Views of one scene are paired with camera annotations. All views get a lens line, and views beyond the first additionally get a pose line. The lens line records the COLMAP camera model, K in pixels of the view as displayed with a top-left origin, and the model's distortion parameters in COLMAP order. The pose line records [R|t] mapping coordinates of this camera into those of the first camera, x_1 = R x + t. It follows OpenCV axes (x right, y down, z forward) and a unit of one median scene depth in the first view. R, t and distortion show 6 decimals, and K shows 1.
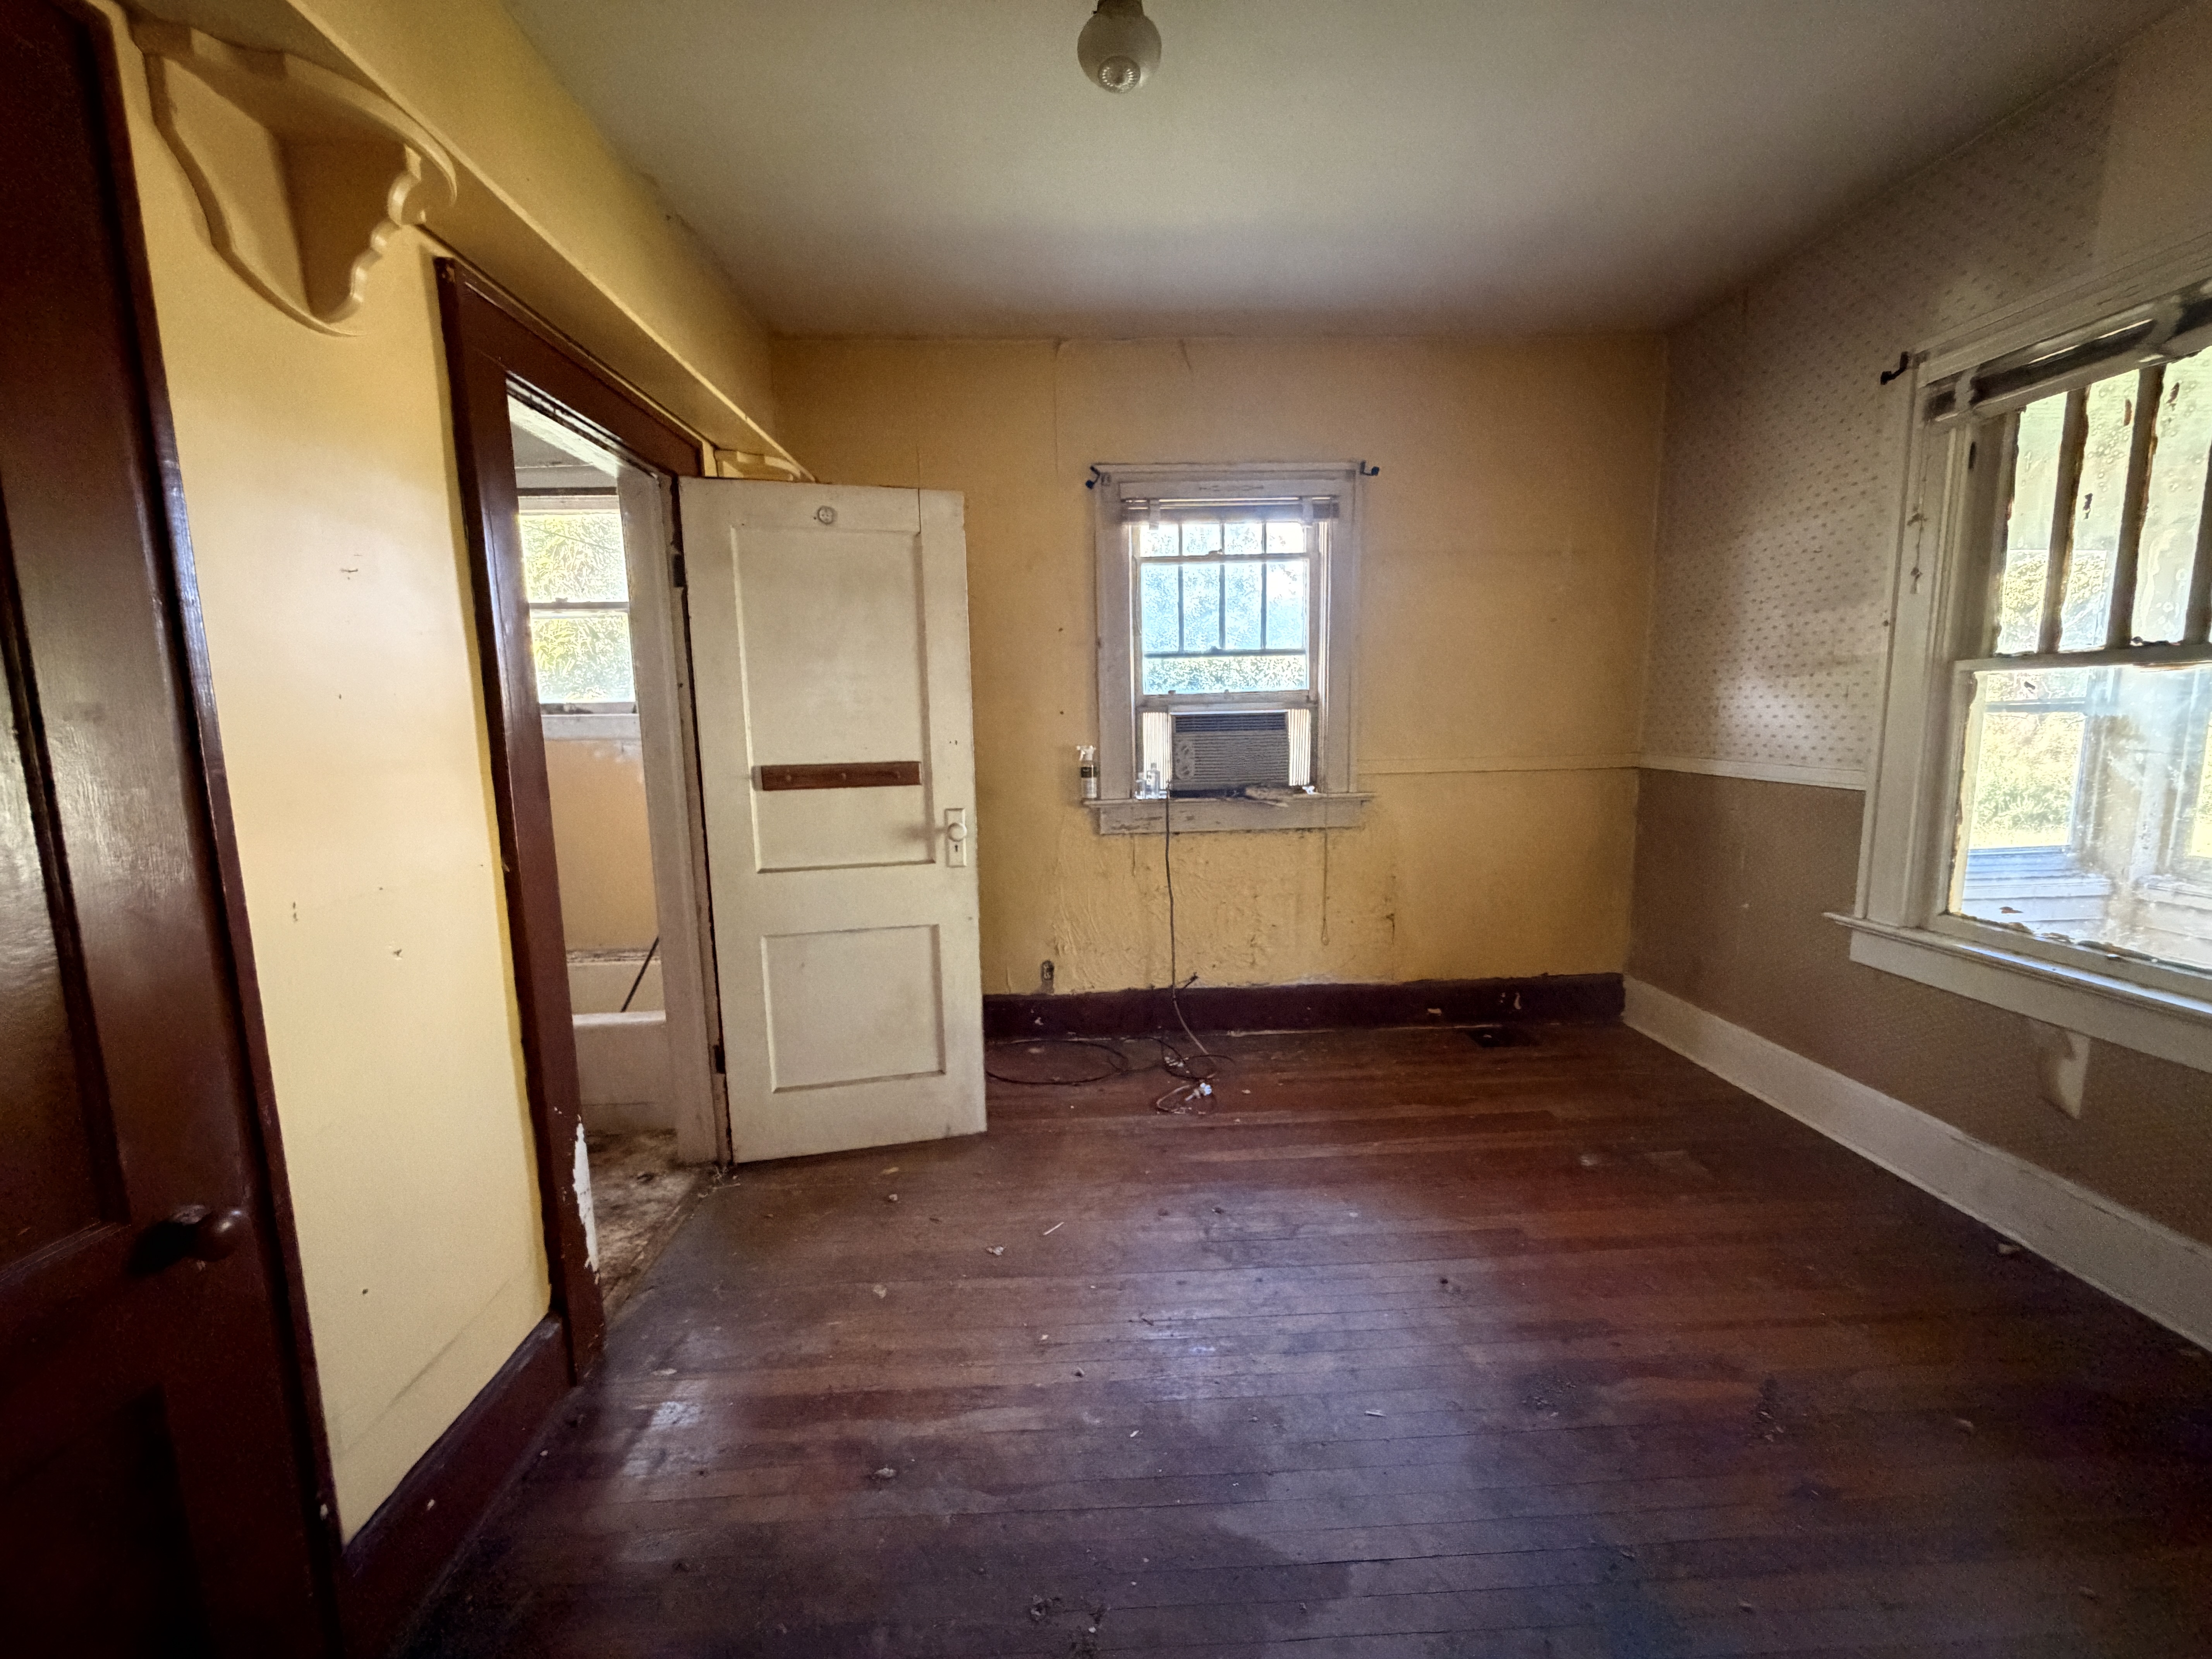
lens RADIAL K [[883.0, 0, 1105.9], [0, 883.0, 823.1], [0, 0, 1]] dist [-0.000297, -0.000213]
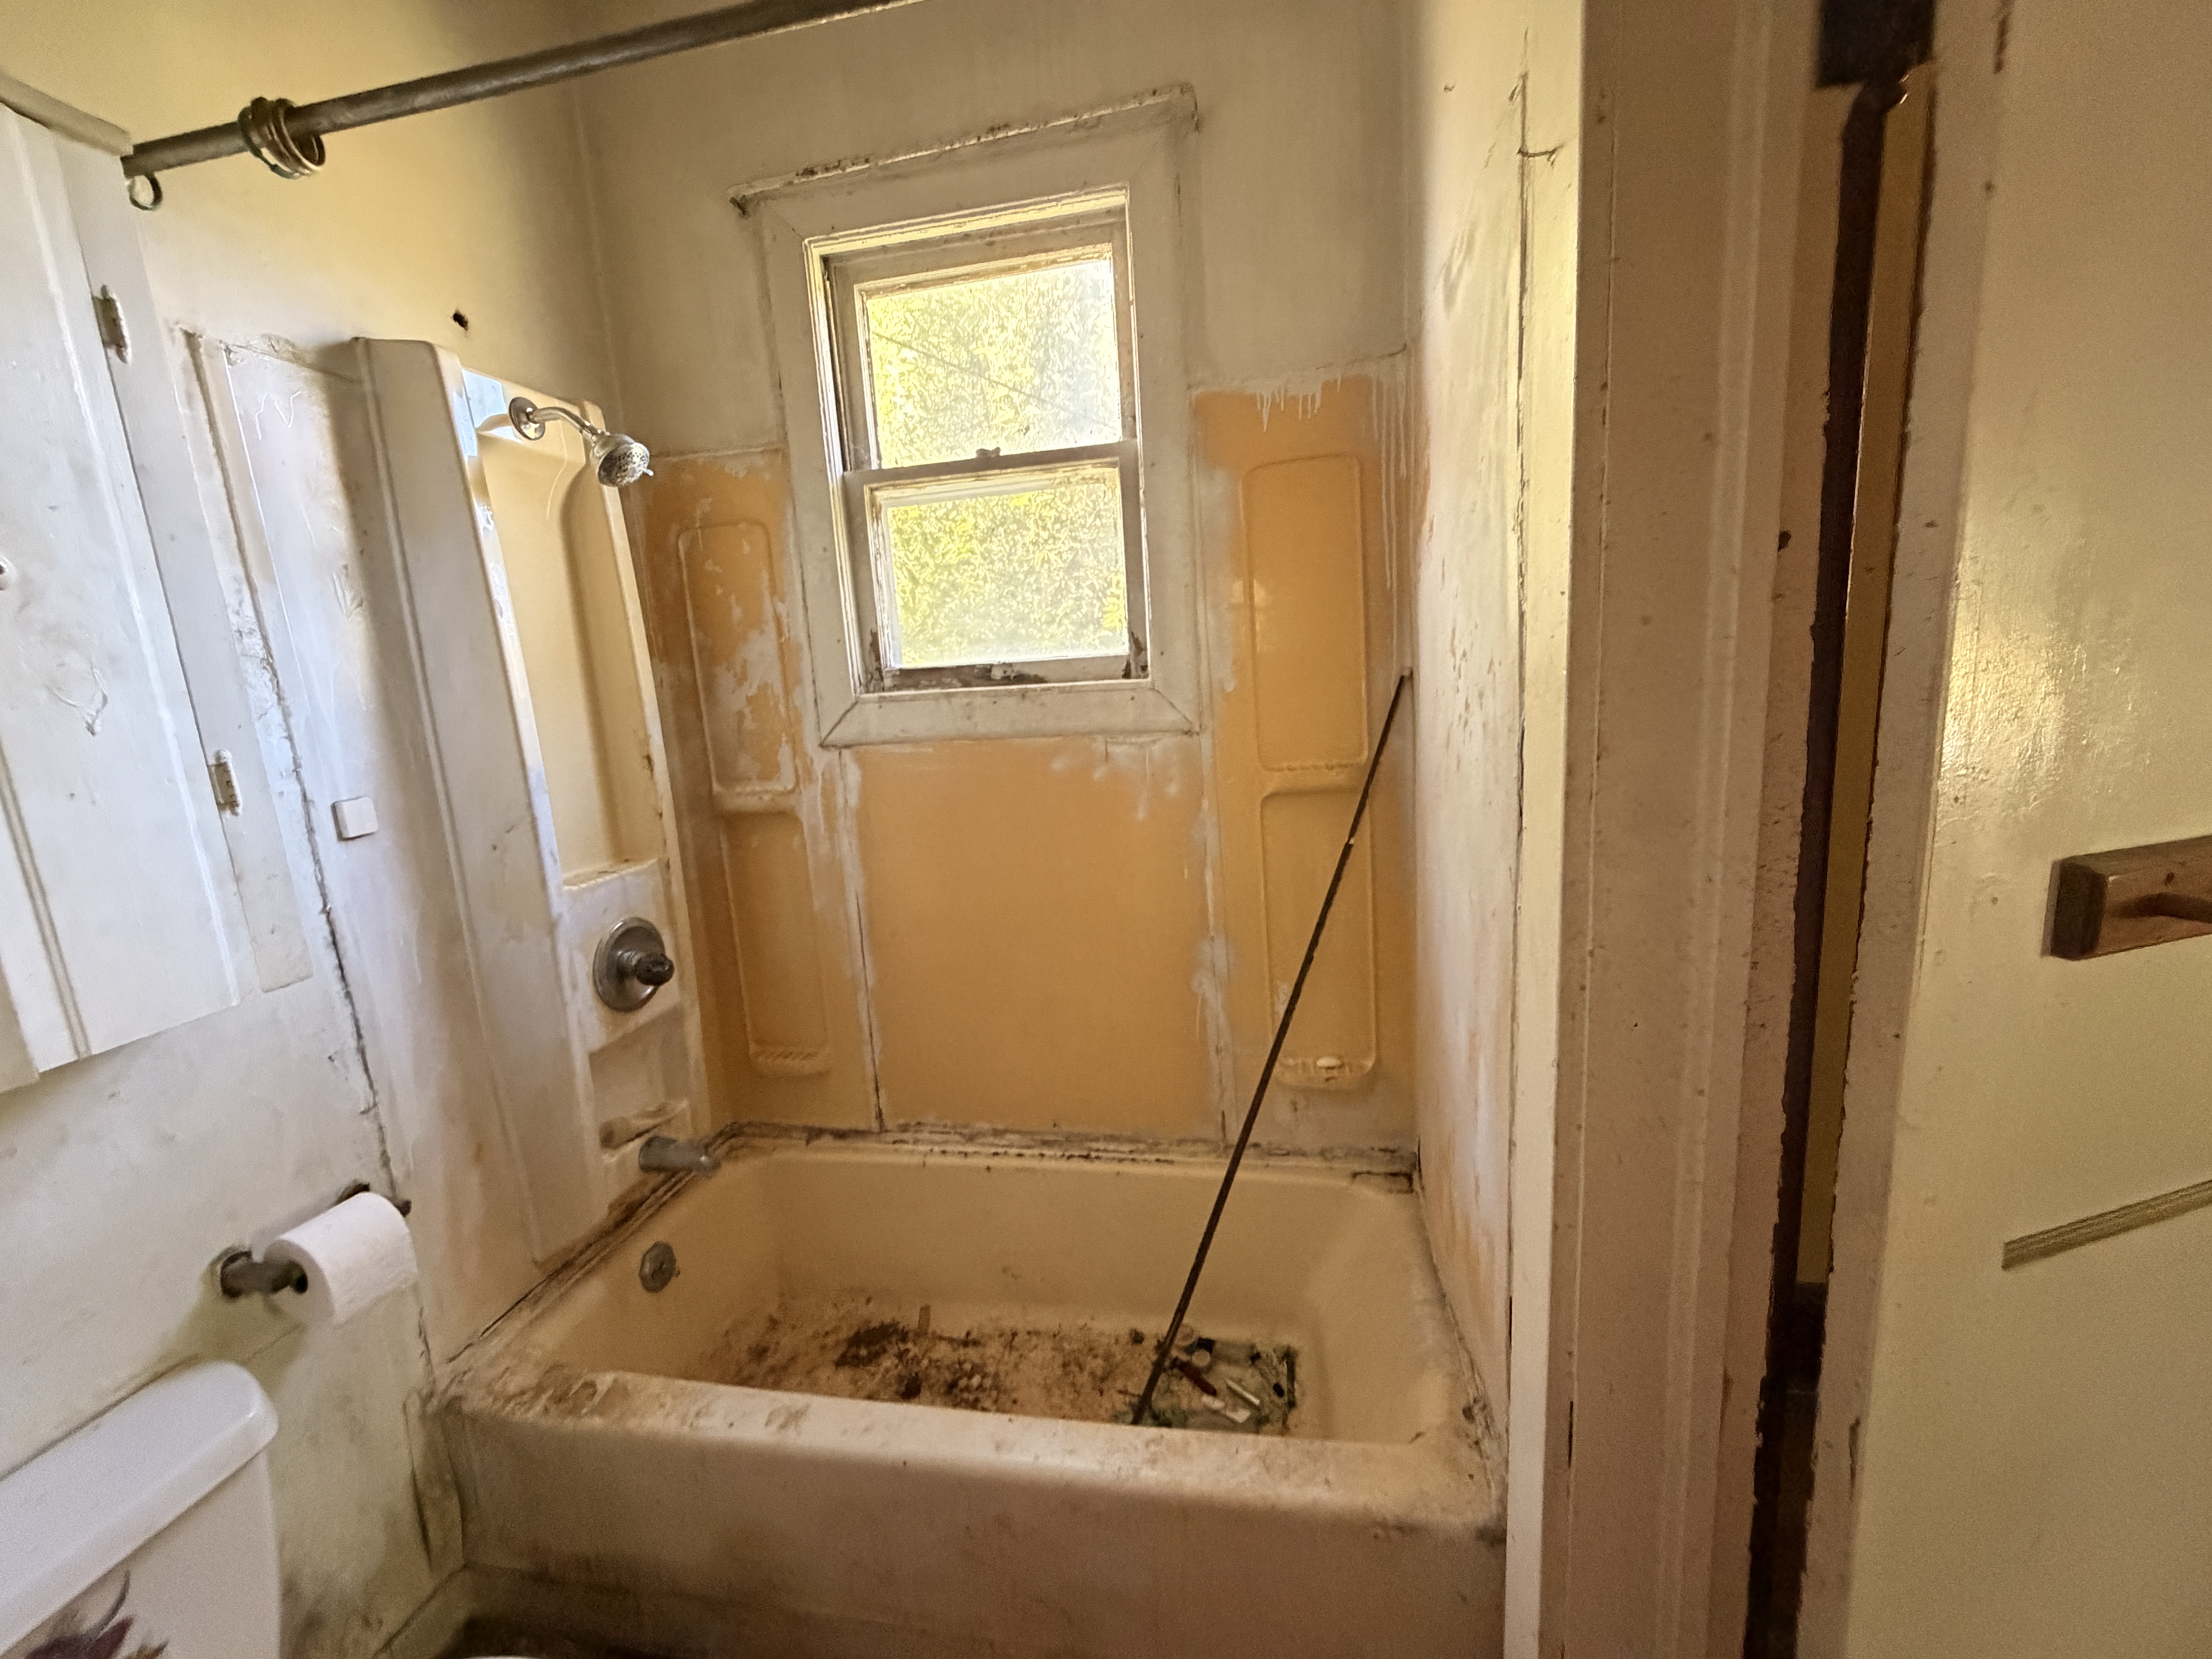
lens RADIAL K [[883.0, 0, 1100.7], [0, 883.0, 828.8], [0, 0, 1]] dist [-0.000297, -0.000213]
pose [[0.971897, -0.002173, -0.235395, -0.436908], [0.012902, 0.998946, 0.044047, -0.063249], [0.235052, -0.045847, 0.970901, 0.522195]]
